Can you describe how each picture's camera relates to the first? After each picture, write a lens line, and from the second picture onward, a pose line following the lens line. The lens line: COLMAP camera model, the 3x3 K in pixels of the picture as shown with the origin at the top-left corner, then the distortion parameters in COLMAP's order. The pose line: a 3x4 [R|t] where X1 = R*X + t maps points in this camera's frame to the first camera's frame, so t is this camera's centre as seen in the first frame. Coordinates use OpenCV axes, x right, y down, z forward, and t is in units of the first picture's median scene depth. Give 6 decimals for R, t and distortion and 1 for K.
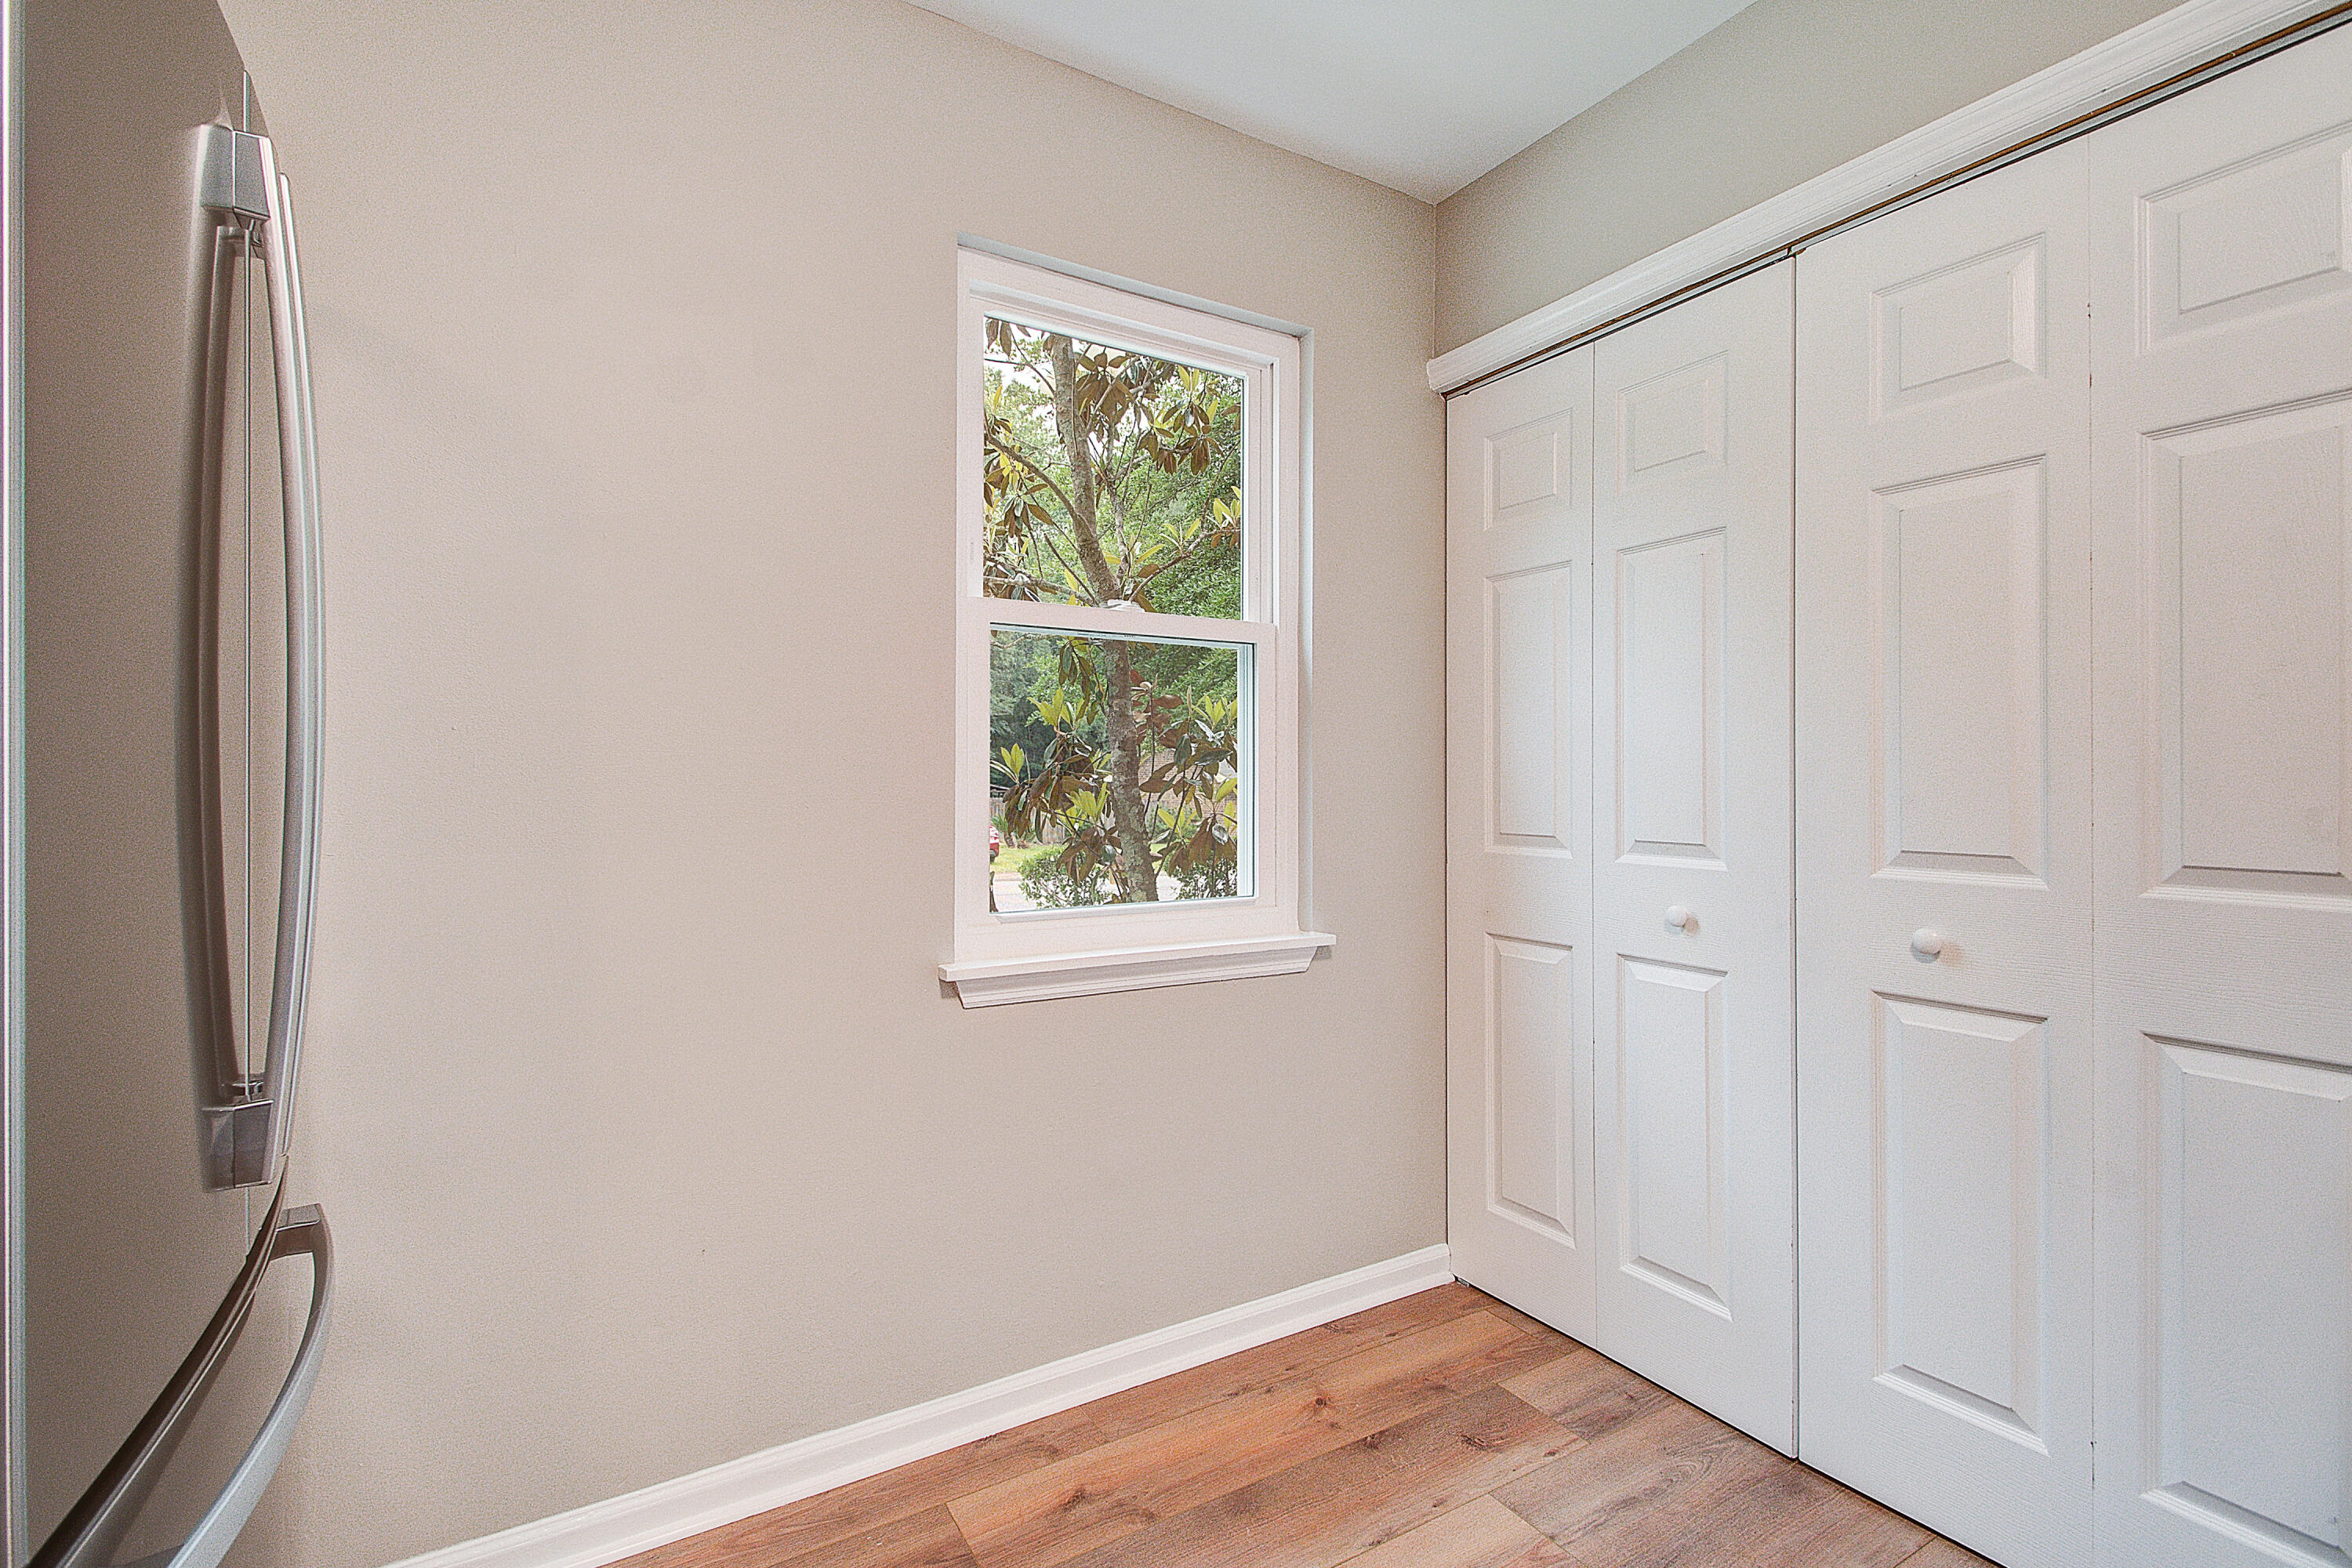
lens RADIAL K [[1044.0, 0, 1144.2], [0, 1044.0, 743.2], [0, 0, 1]] dist [0.012427, -0.000172]
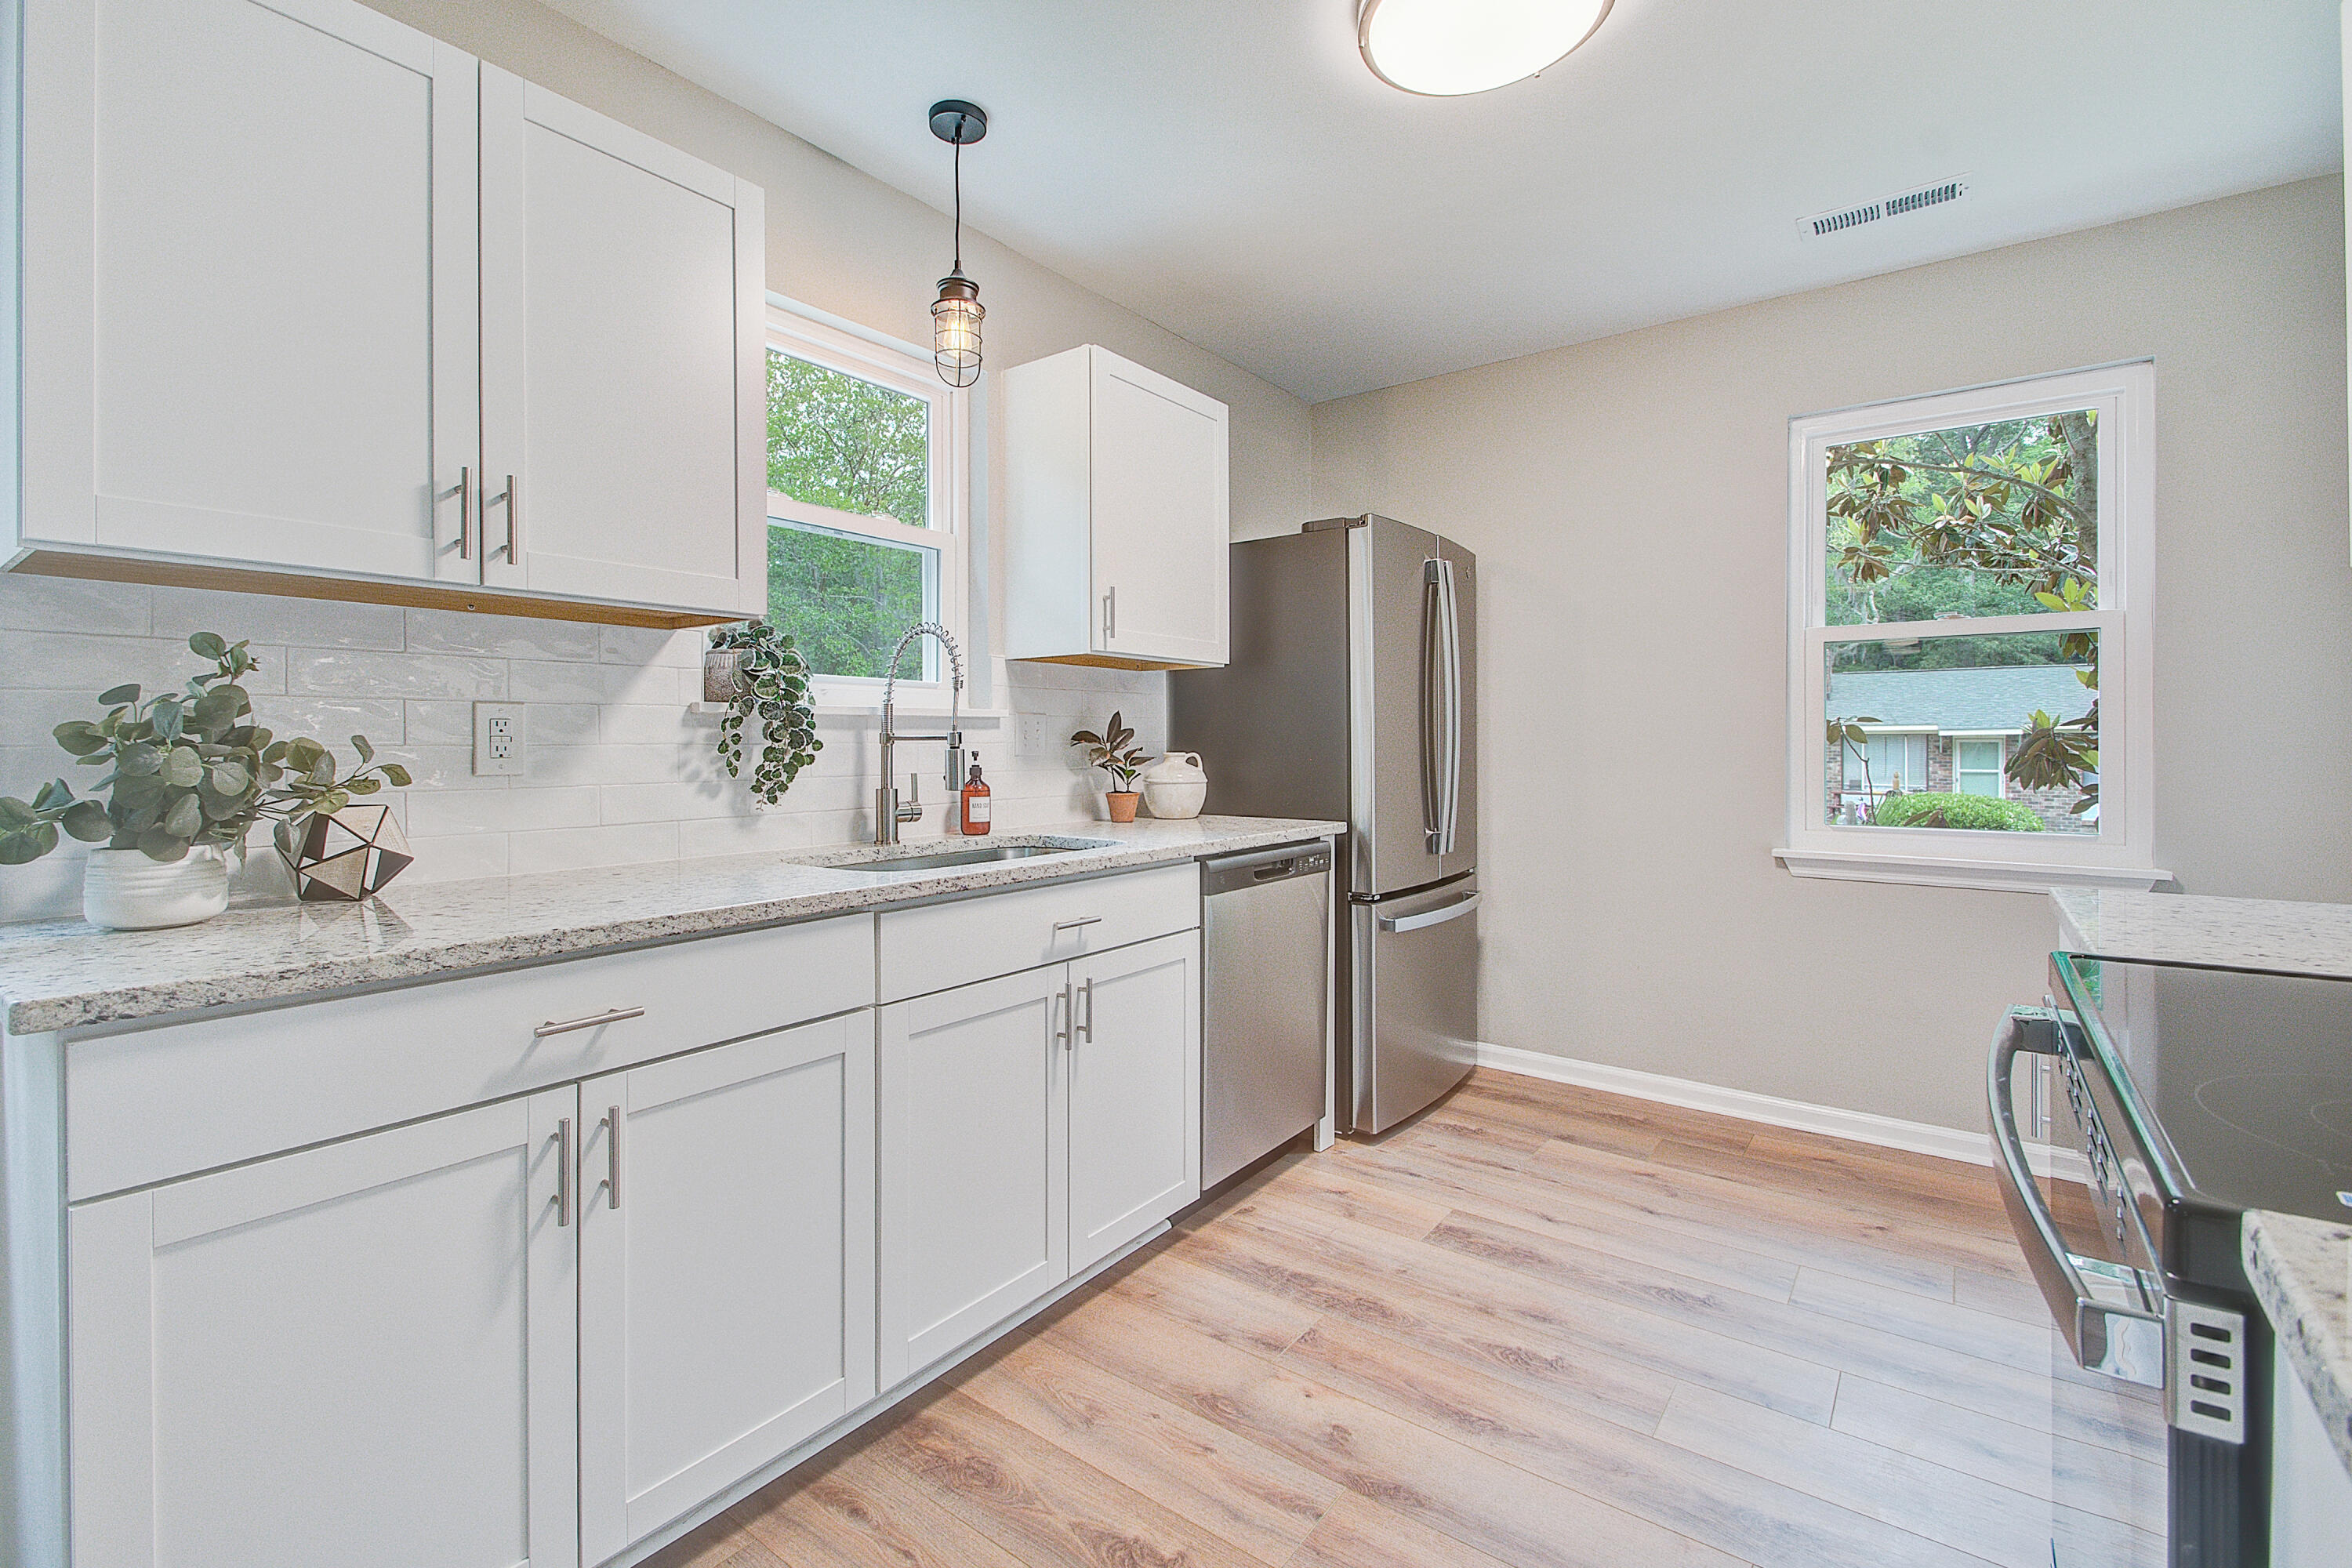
lens RADIAL K [[1044.0, 0, 1144.2], [0, 1044.0, 743.2], [0, 0, 1]] dist [0.012427, -0.000172]
pose [[0.380276, -0.000425, -0.924873, 0.836478], [0.023448, 0.999683, 0.009182, 0.001746], [0.924576, -0.025178, 0.380166, -0.501439]]
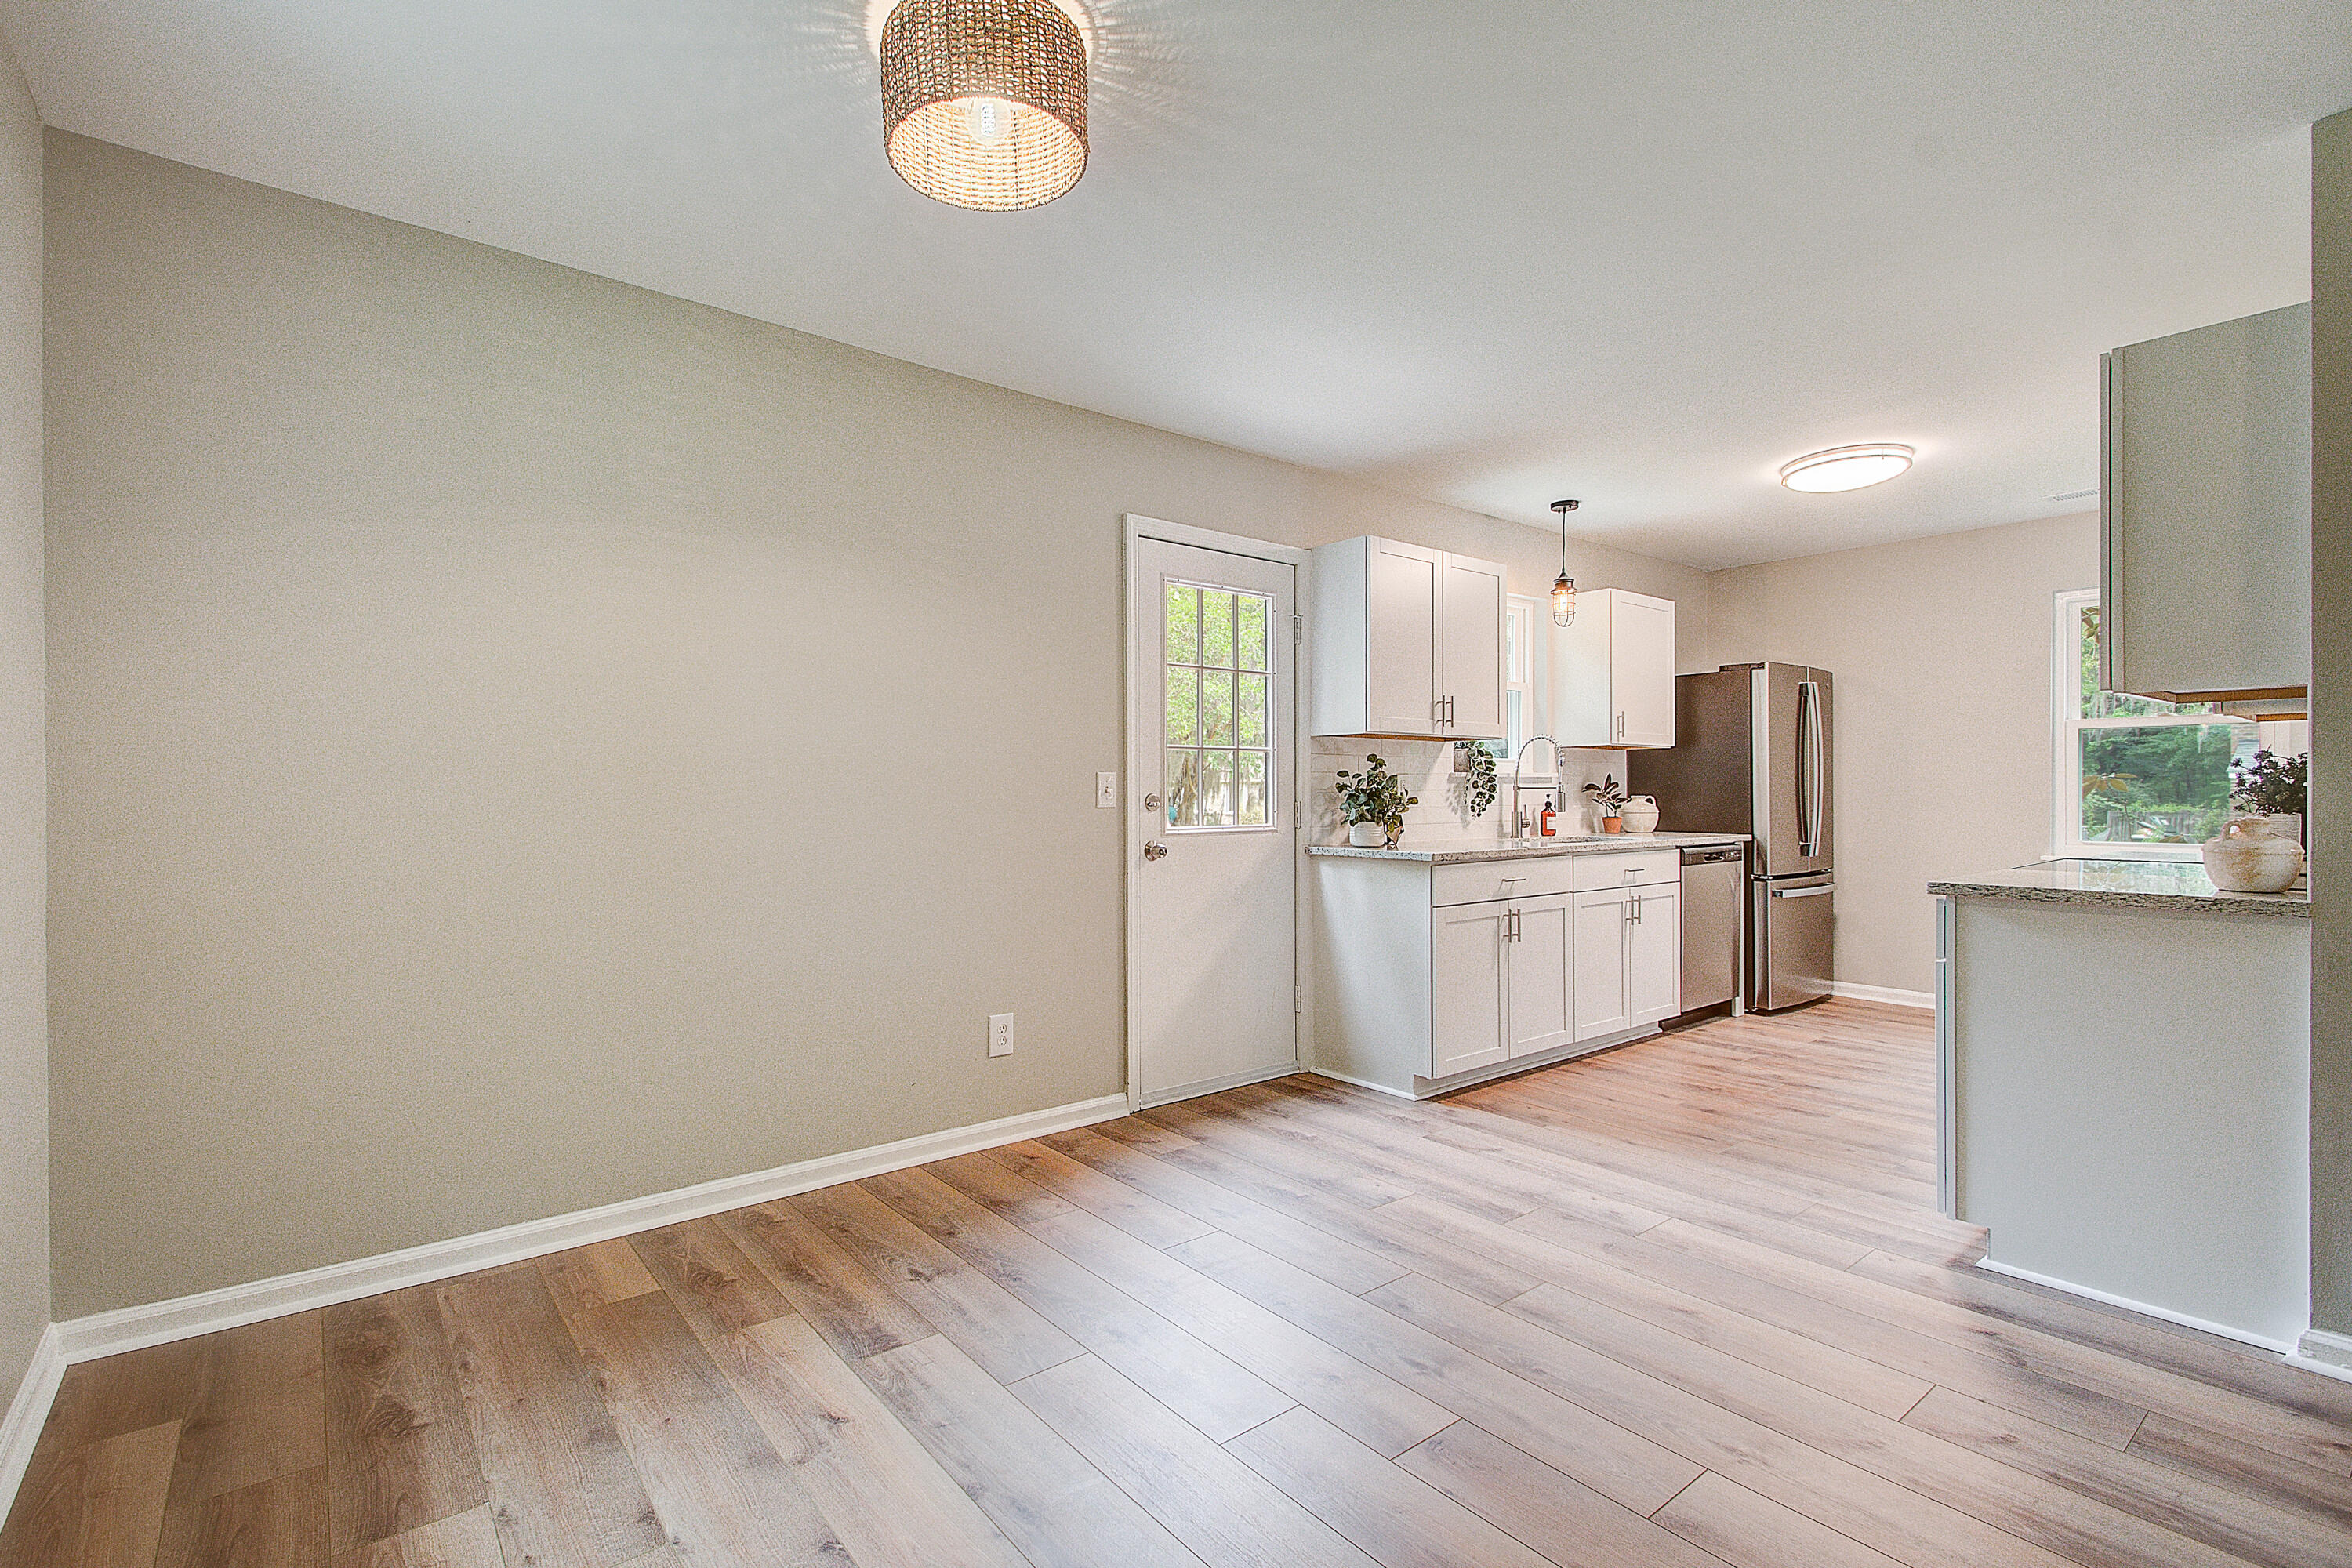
lens RADIAL K [[1076.4, 0, 1107.6], [0, 1076.4, 790.5], [0, 0, 1]] dist [0.004250, 0.000038]
pose [[0.117224, -0.000256, -0.993105, 2.002075], [0.023222, 0.999727, 0.002483, -0.020954], [0.992834, -0.023353, 0.117198, -1.530278]]
